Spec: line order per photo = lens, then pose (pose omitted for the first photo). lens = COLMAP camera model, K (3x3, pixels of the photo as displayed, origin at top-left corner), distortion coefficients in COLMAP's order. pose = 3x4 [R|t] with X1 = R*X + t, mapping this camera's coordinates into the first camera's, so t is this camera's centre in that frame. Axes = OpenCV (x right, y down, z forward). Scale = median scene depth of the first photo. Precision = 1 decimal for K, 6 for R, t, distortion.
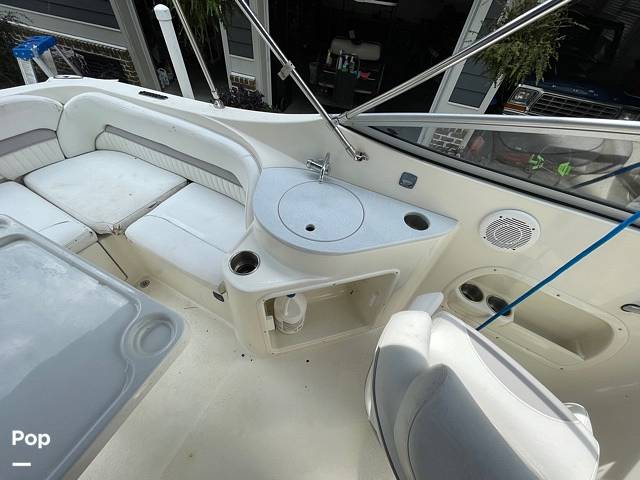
lens RADIAL K [[263.3, 0, 317.9], [0, 263.3, 236.3], [0, 0, 1]] dist [-0.003281, 0.001430]
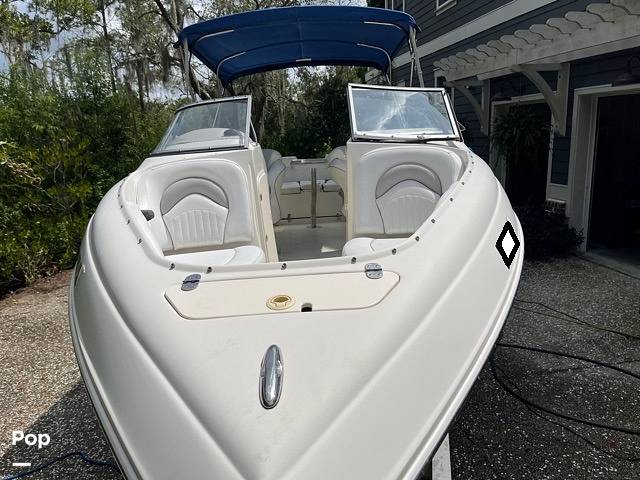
lens RADIAL K [[496.0, 0, 313.4], [0, 496.0, 241.2], [0, 0, 1]] dist [0.057575, -0.063162]
pose [[0.449112, 0.079937, -0.889892, 3.258235], [-0.613306, 0.751863, -0.241986, 1.718482], [0.649733, 0.654456, 0.386697, -0.748802]]
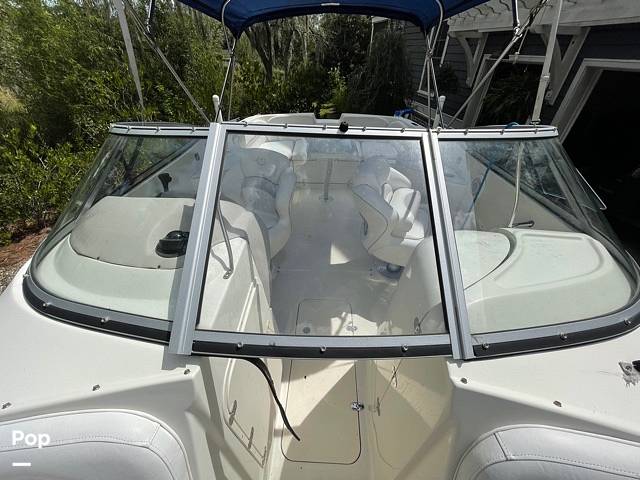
lens RADIAL K [[263.3, 0, 318.0], [0, 263.3, 237.0], [0, 0, 1]] dist [-0.003281, 0.001430]
pose [[0.431925, 0.460583, -0.775438, 1.408855], [-0.666643, 0.742132, 0.069475, 0.683584], [0.607477, 0.486932, 0.627590, -0.592962]]
